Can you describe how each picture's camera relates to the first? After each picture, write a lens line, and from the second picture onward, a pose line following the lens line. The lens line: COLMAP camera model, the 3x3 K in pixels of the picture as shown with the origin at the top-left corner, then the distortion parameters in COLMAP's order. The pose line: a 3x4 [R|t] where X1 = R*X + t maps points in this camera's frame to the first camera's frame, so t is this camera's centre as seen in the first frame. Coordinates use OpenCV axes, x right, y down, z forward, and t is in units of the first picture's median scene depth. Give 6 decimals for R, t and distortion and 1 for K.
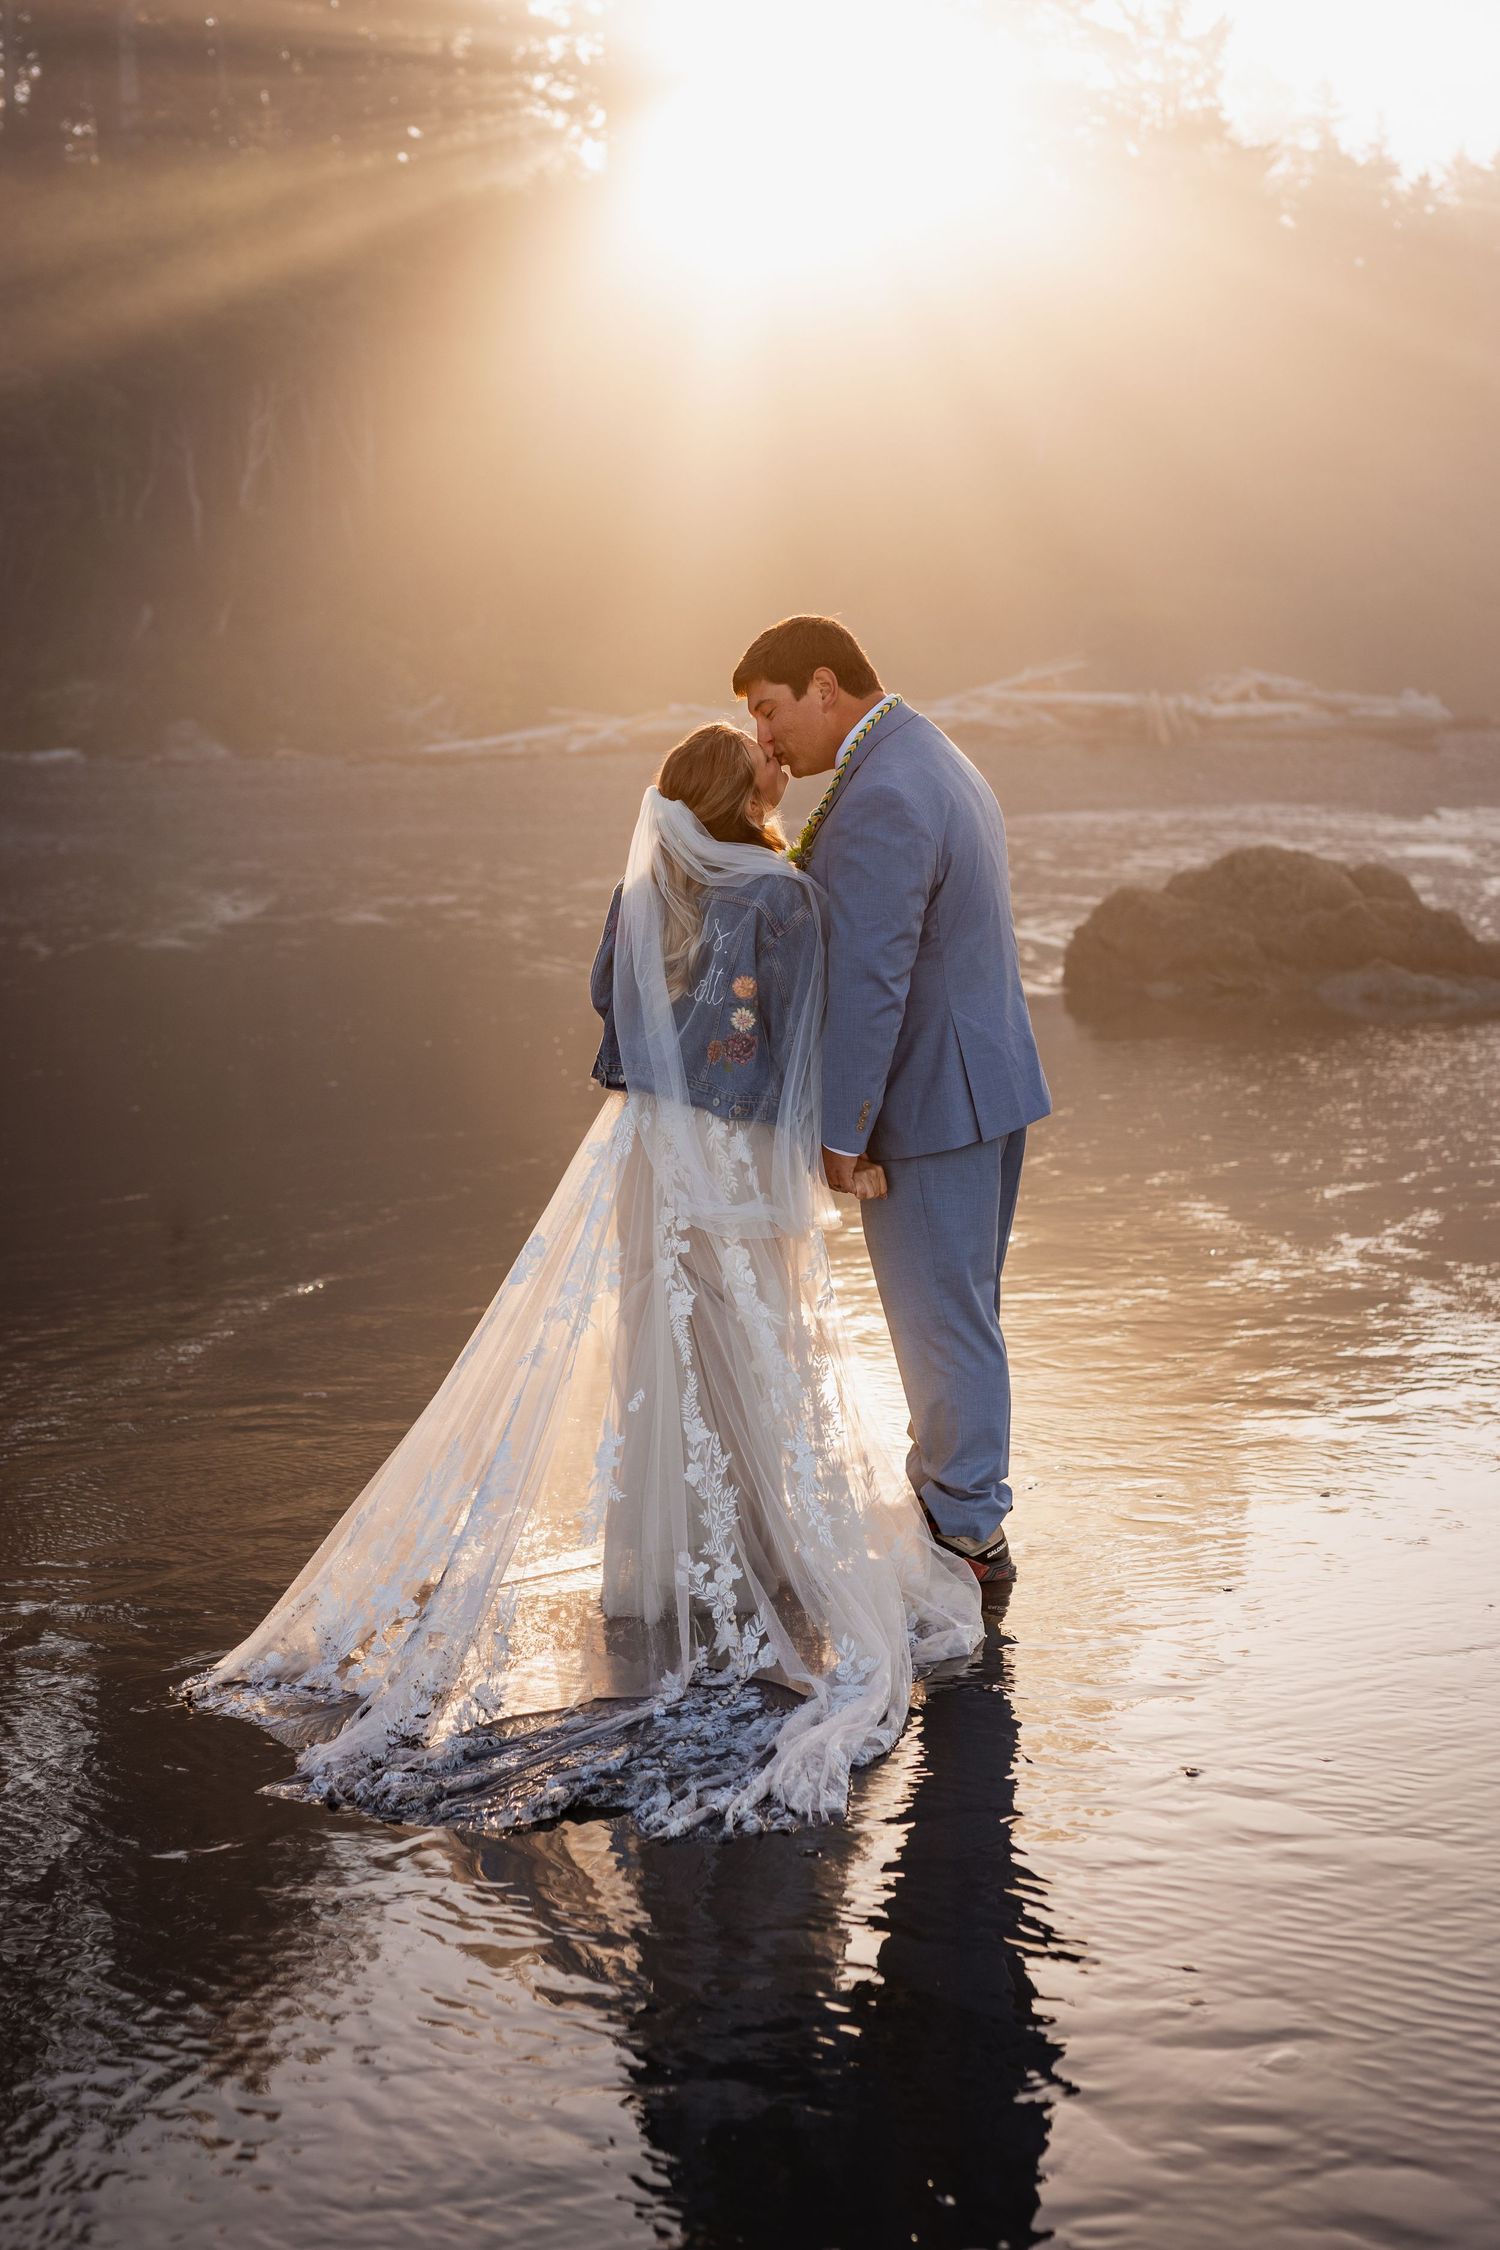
lens RADIAL K [[3135.5, 0, 752.3], [0, 3135.5, 1112.1], [0, 0, 1]] dist [-0.004463, 0.000000]
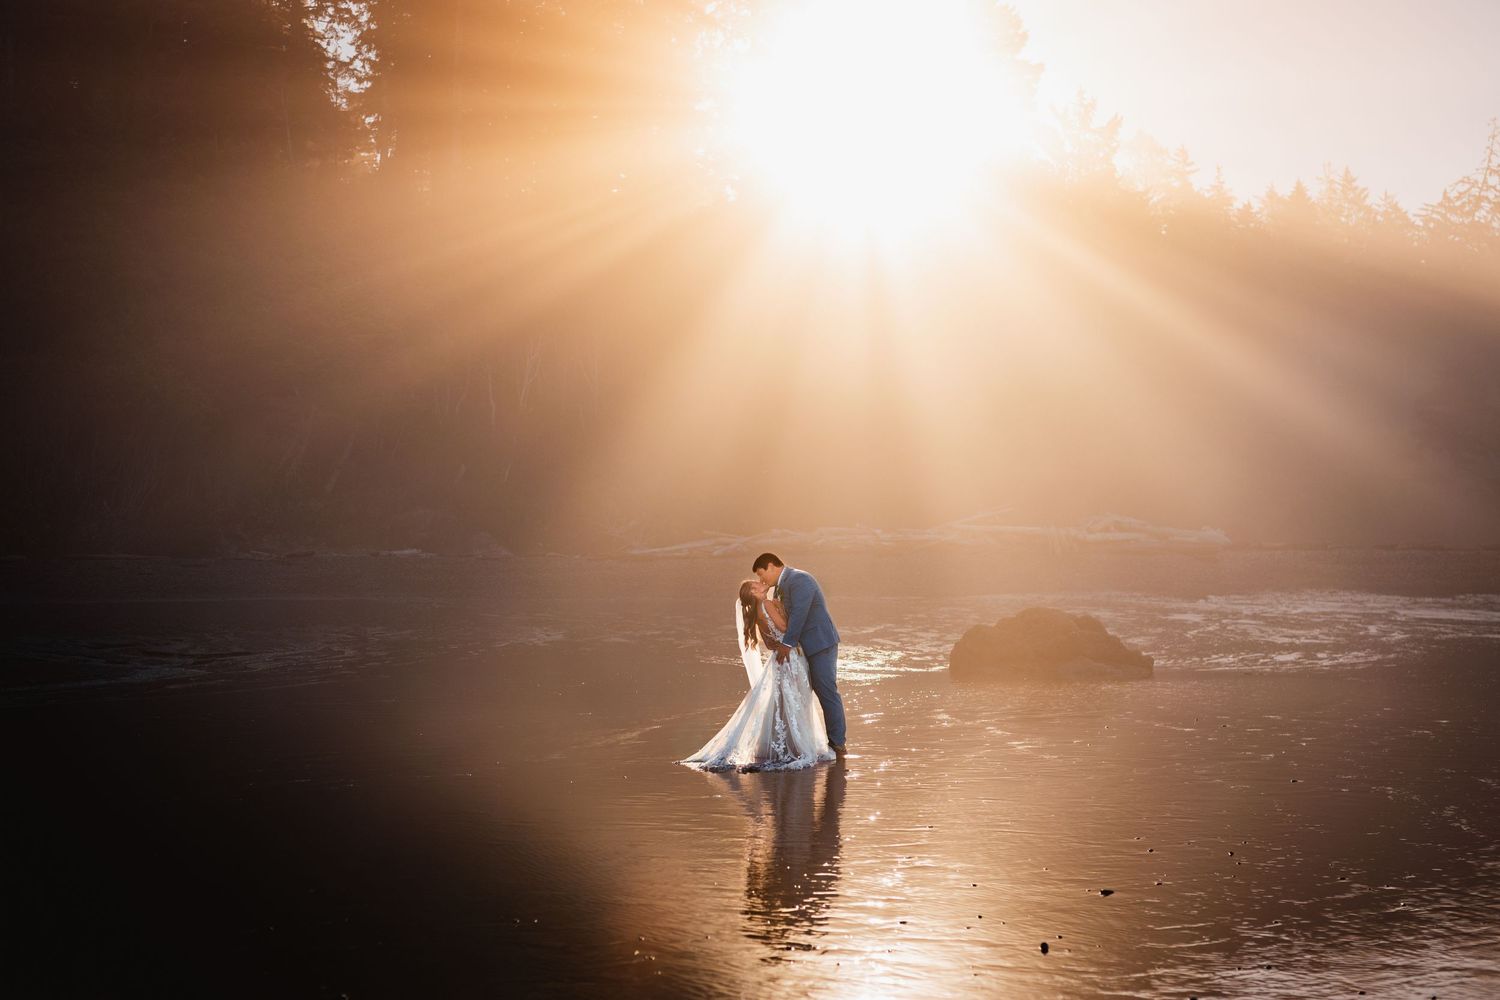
lens RADIAL K [[2090.3, 0, 739.0], [0, 2090.3, 507.9], [0, 0, 1]] dist [-0.004463, 0.000000]
pose [[0.999011, 0.012696, -0.042620, 0.004079], [-0.018370, 0.990609, -0.135488, 0.015066], [0.040499, 0.136136, 0.989862, -0.144767]]
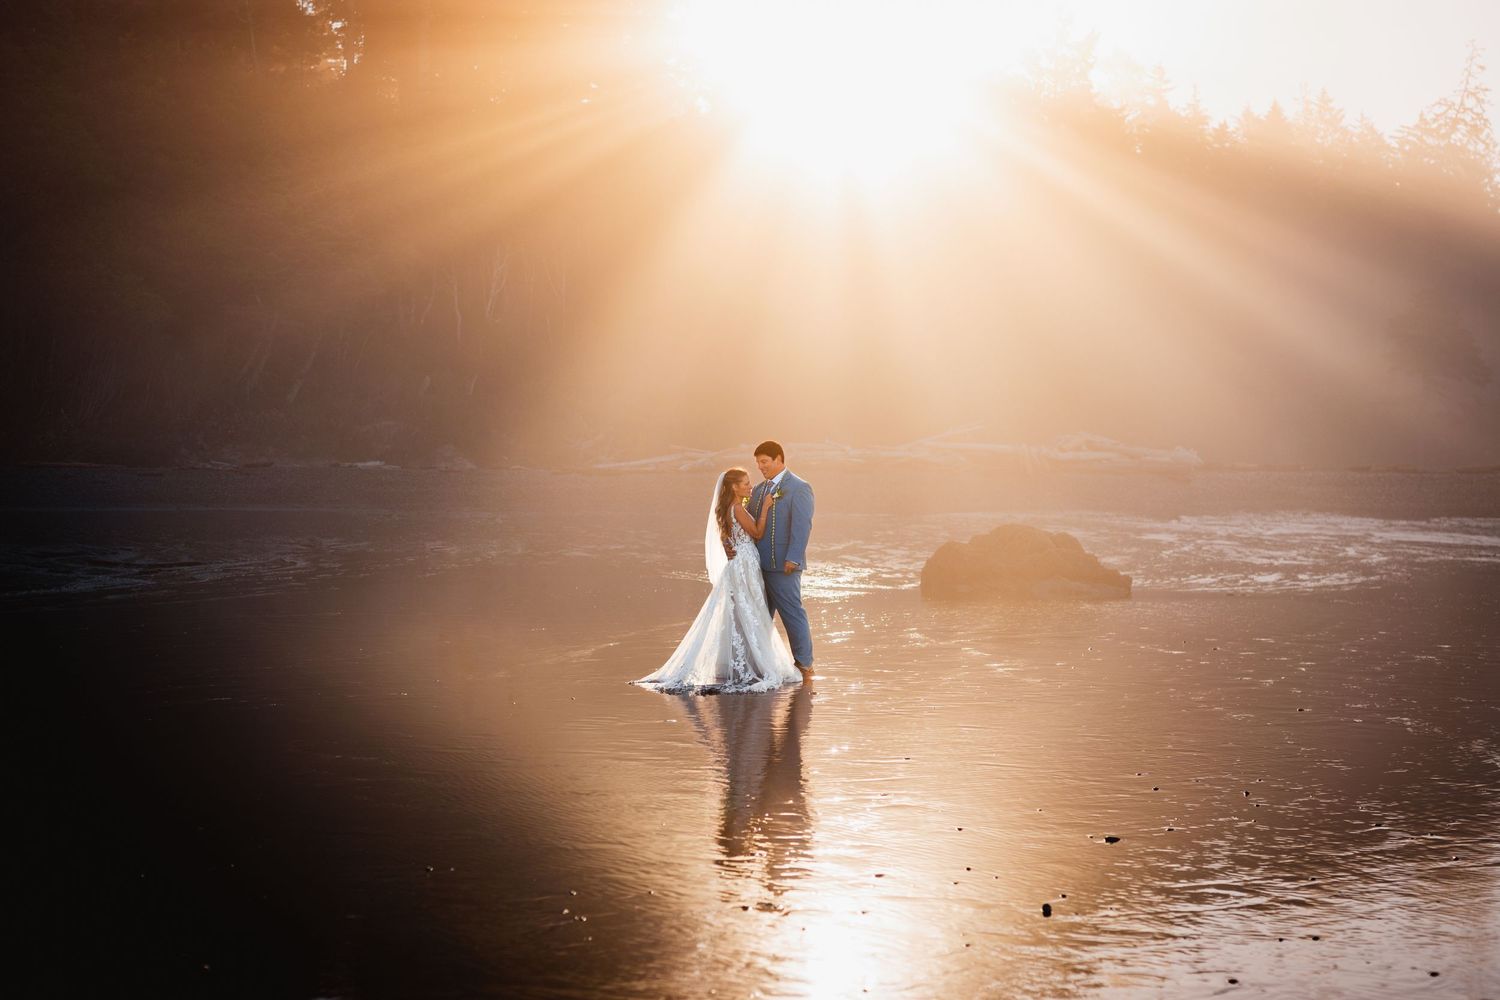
lens RADIAL K [[2090.3, 0, 742.5], [0, 2090.3, 508.6], [0, 0, 1]] dist [-0.004463, 0.000000]
pose [[0.999371, 0.025024, -0.025132, 0.004072], [-0.027337, 0.994971, -0.096358, 0.014404], [0.022594, 0.096984, 0.995029, -0.128572]]
